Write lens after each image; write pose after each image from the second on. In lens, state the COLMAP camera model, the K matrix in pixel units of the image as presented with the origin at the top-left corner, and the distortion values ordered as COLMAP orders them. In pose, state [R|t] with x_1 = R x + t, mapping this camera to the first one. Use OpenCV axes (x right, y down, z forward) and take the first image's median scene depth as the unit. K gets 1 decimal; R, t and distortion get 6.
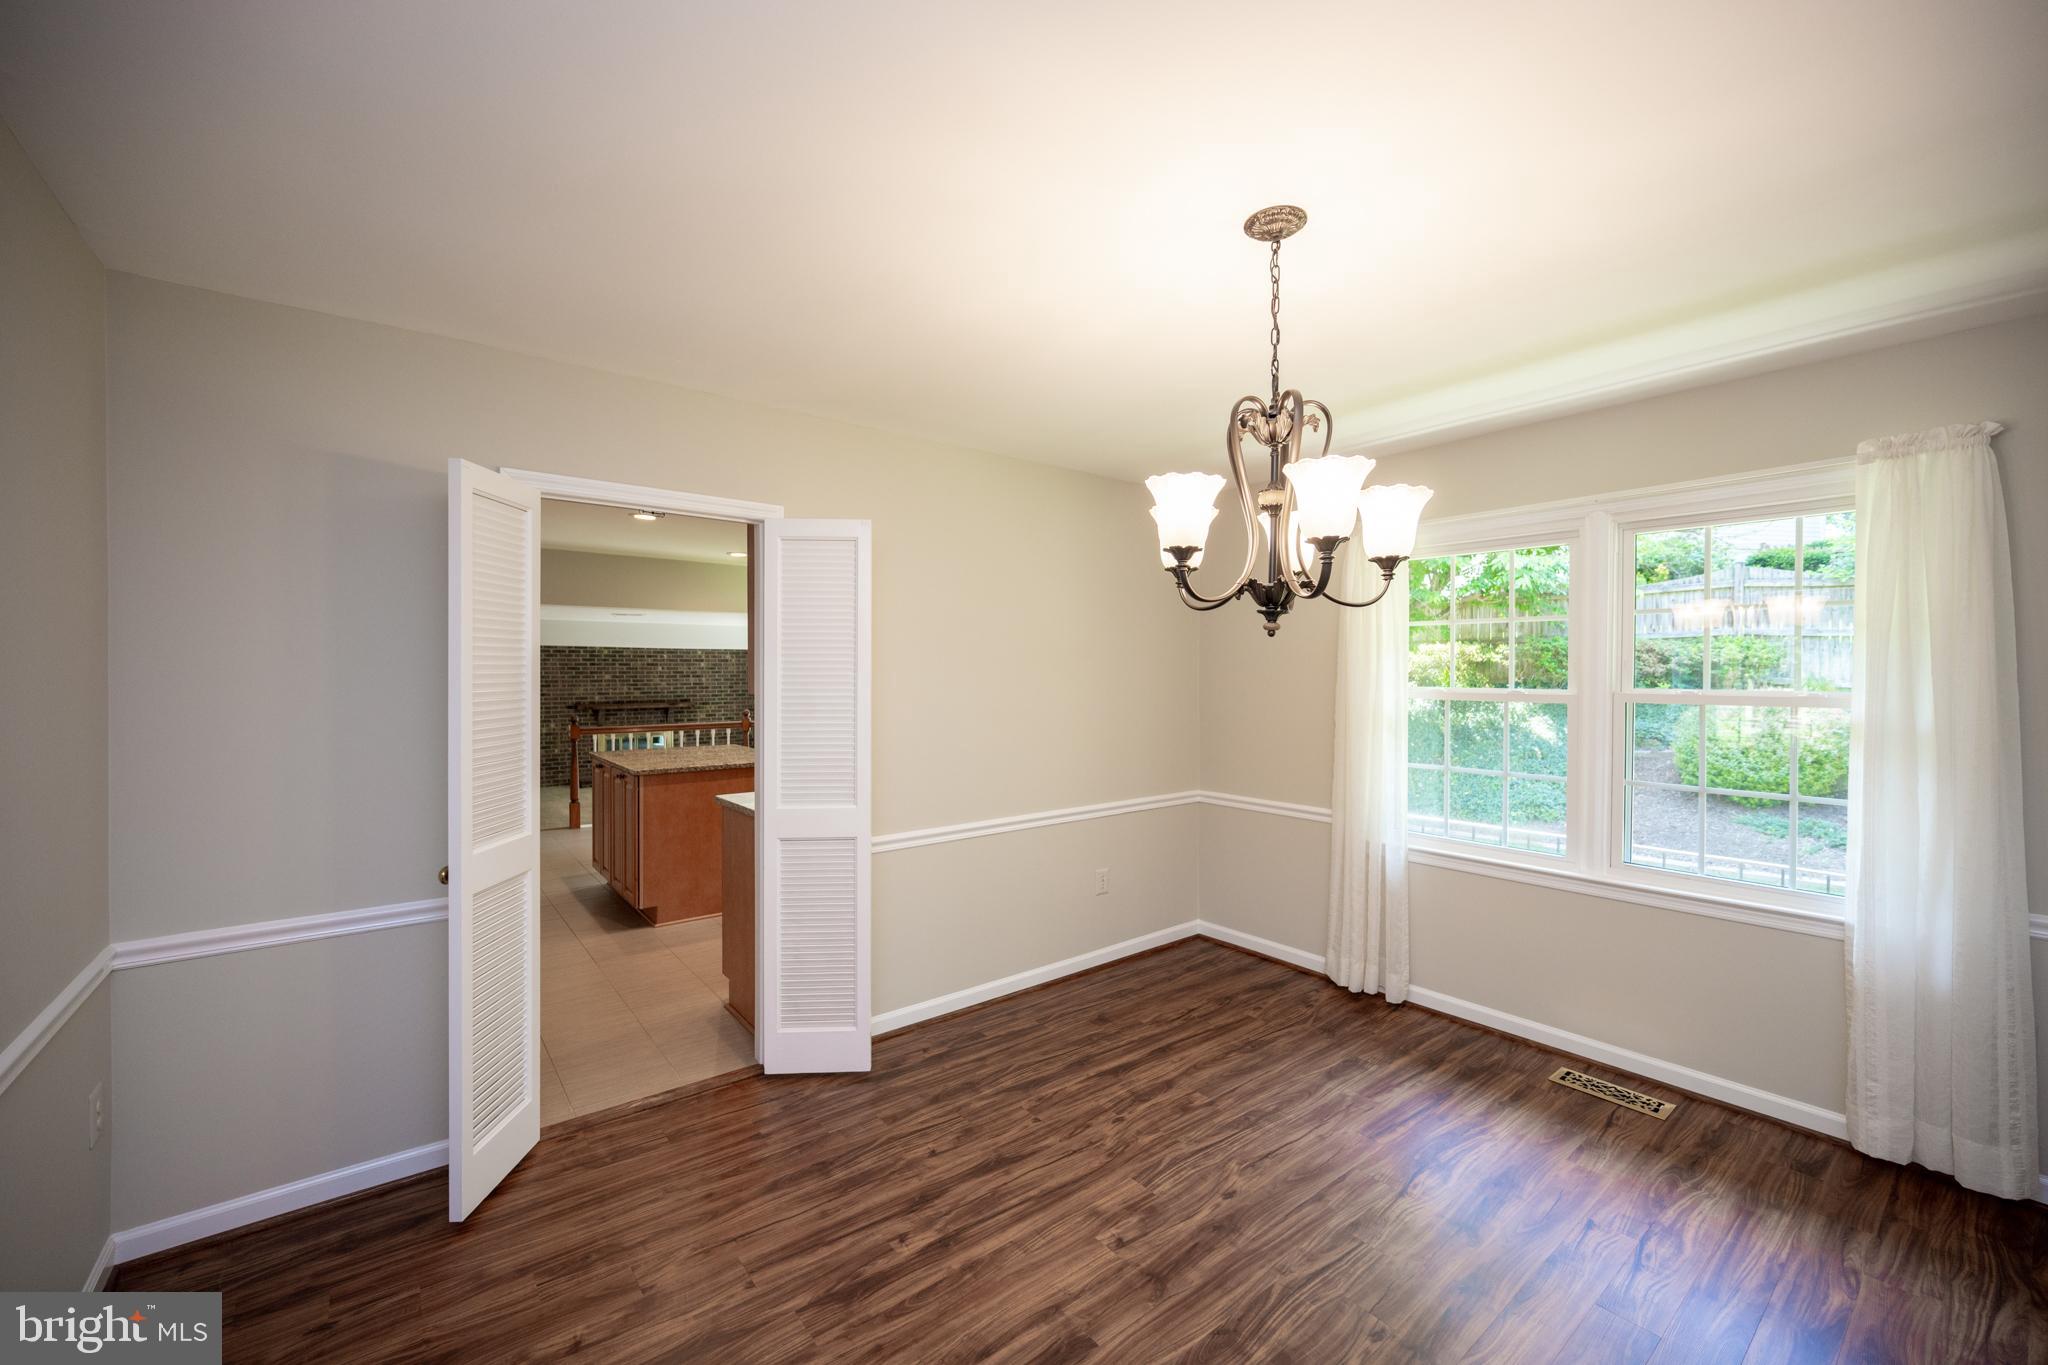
lens RADIAL K [[818.4, 0, 1027.2], [0, 818.4, 673.5], [0, 0, 1]] dist [-0.001068, -0.000237]
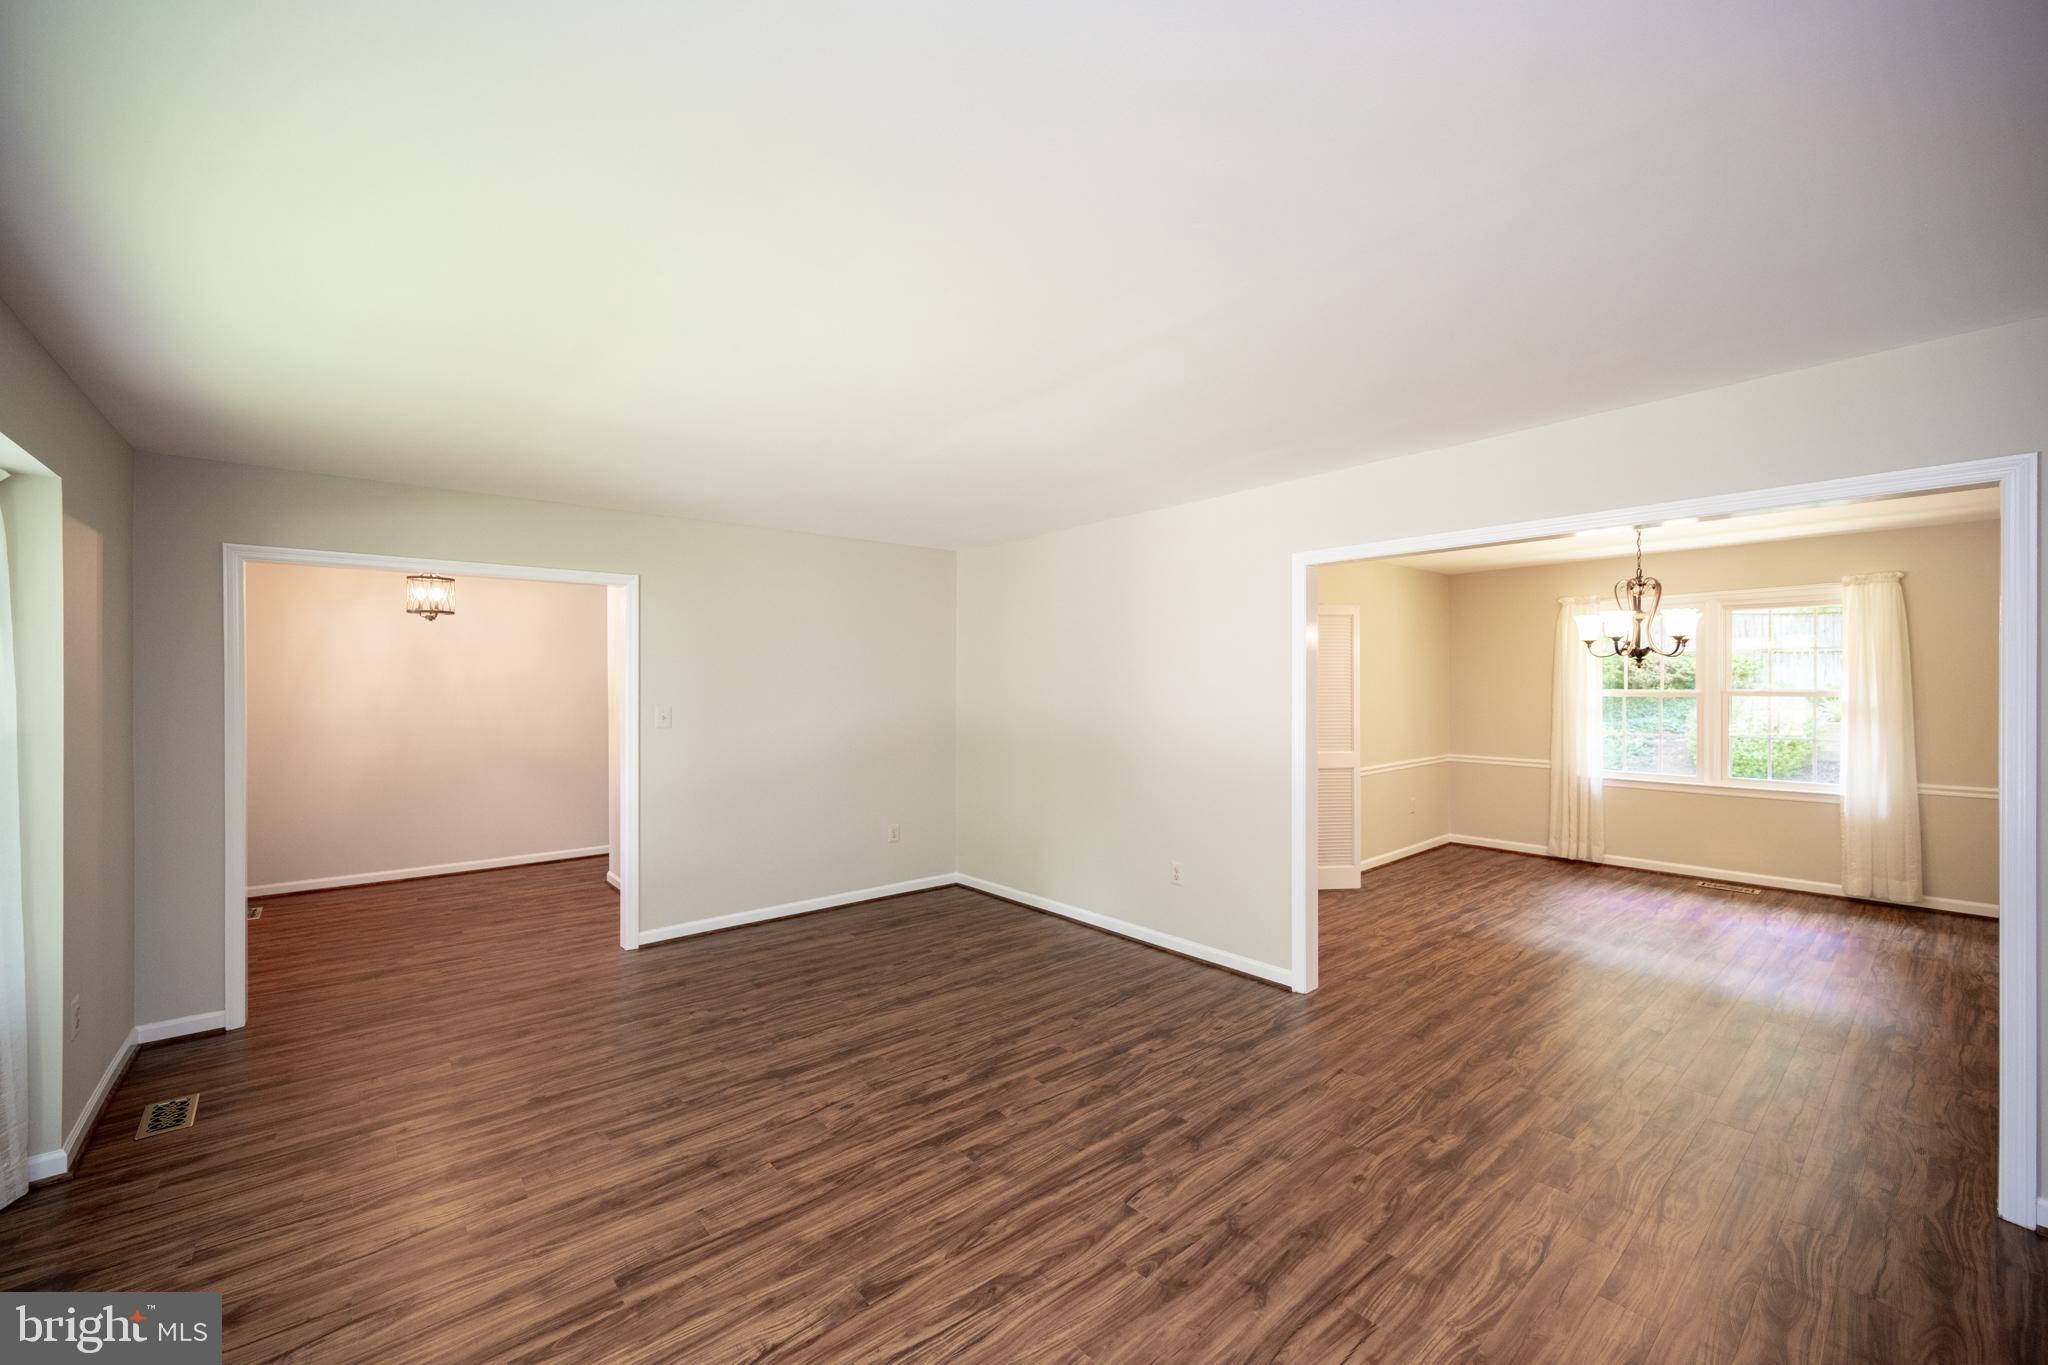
lens RADIAL K [[810.2, 0, 1024.0], [0, 810.2, 682.5], [0, 0, 1]] dist [-0.013299, 0.000241]
pose [[0.999530, -0.006708, 0.029928, -1.238045], [0.006937, 0.999948, -0.007538, 0.004190], [-0.029875, 0.007742, 0.999524, -1.069732]]
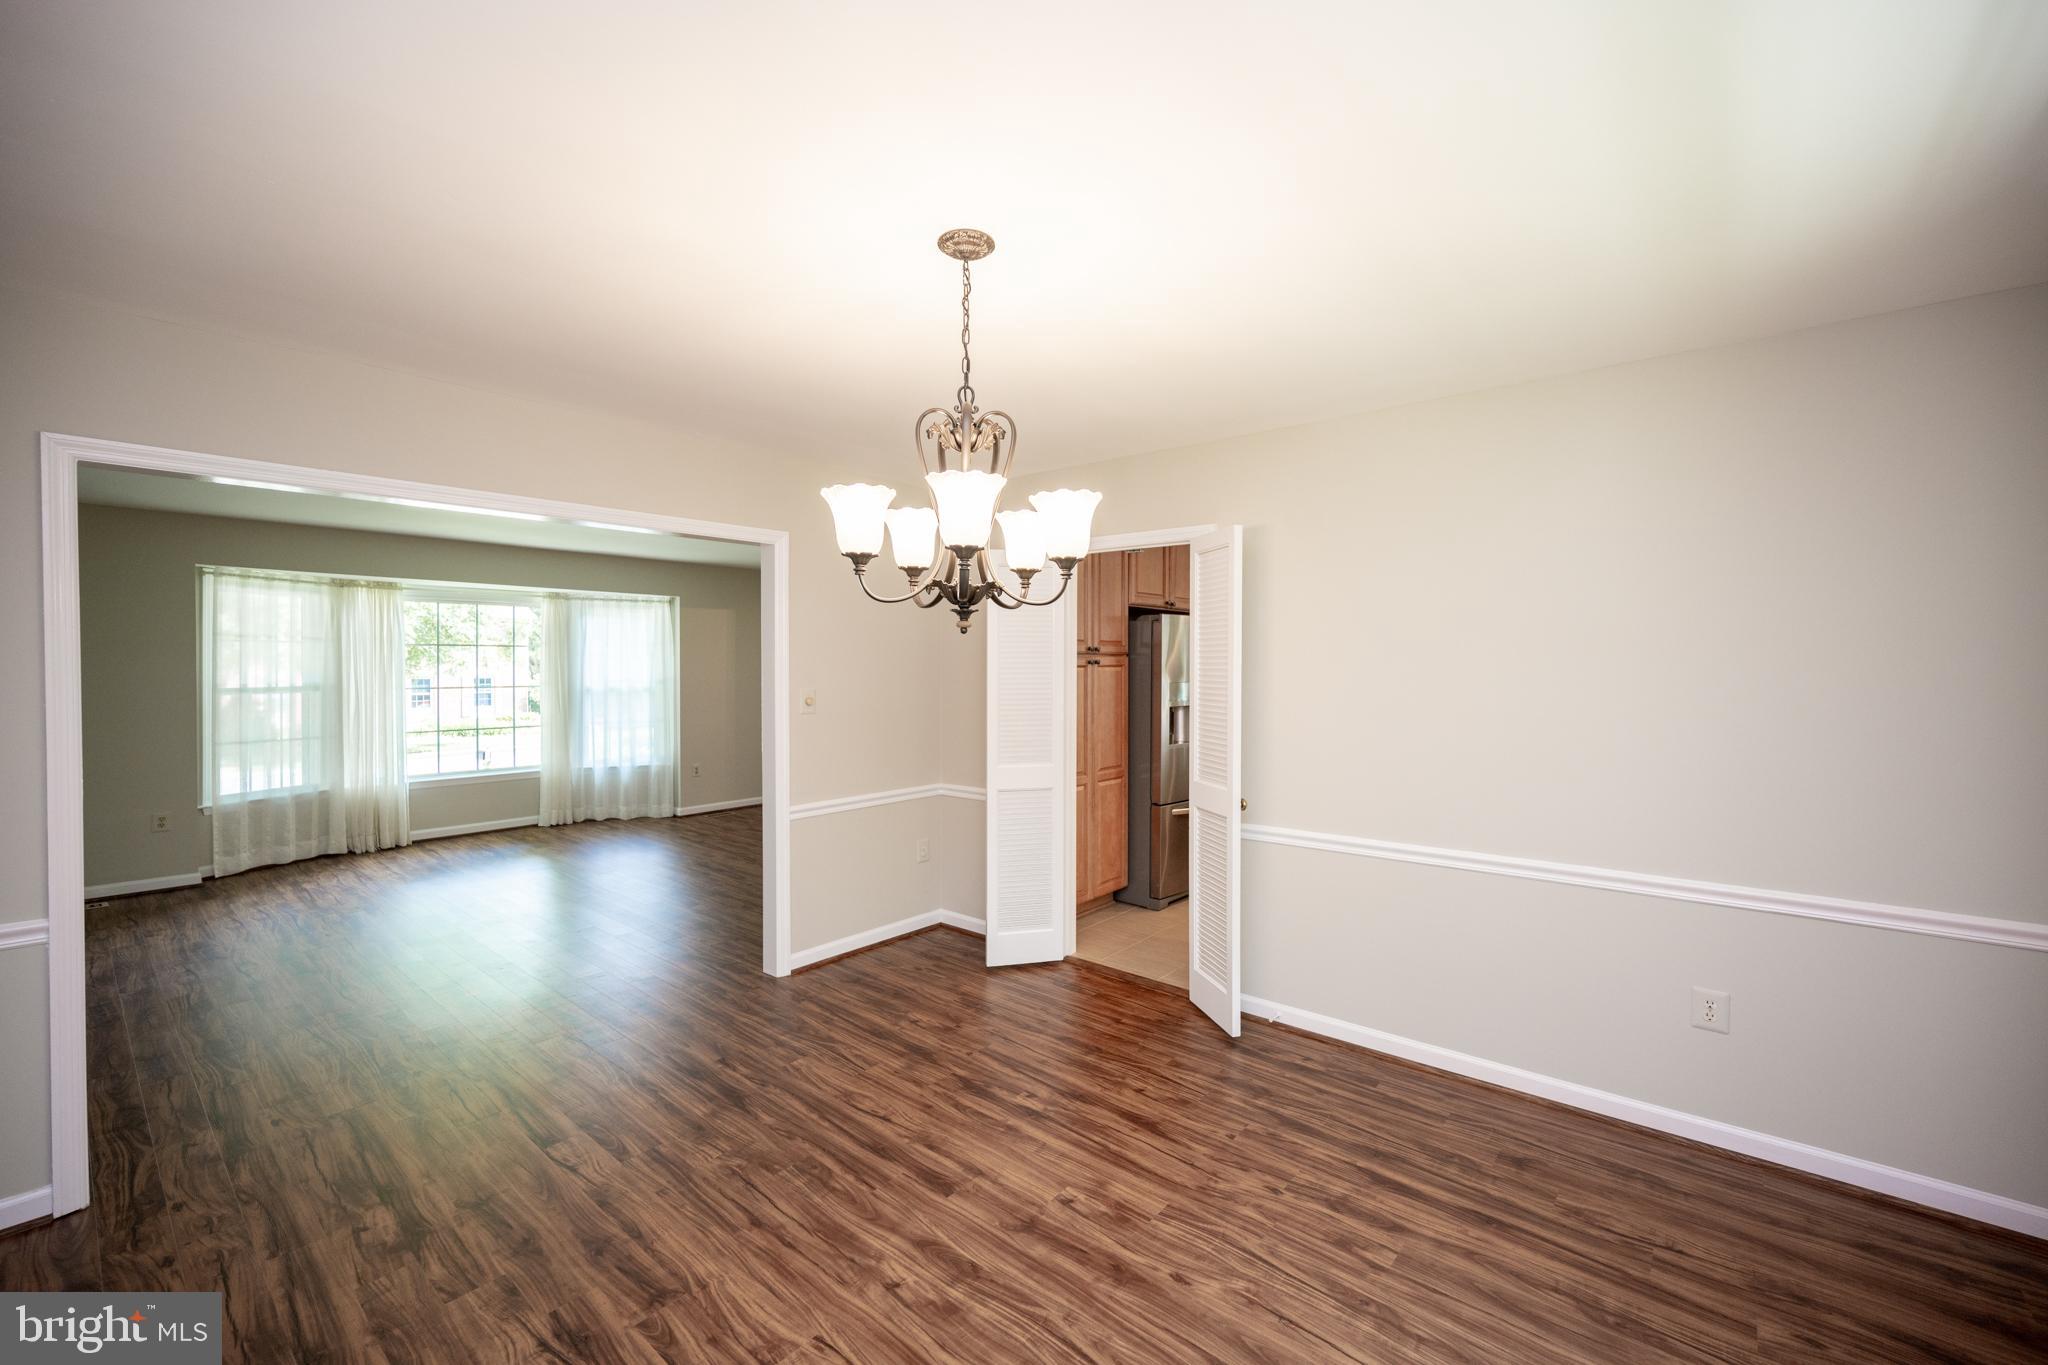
lens RADIAL K [[820.8, 0, 1073.4], [0, 820.8, 674.7], [0, 0, 1]] dist [-0.001416, -0.000508]
pose [[0.229100, 0.011831, -0.973331, 0.997048], [-0.005108, 0.999927, 0.010952, -0.019957], [0.973389, 0.002462, 0.229144, 0.637698]]
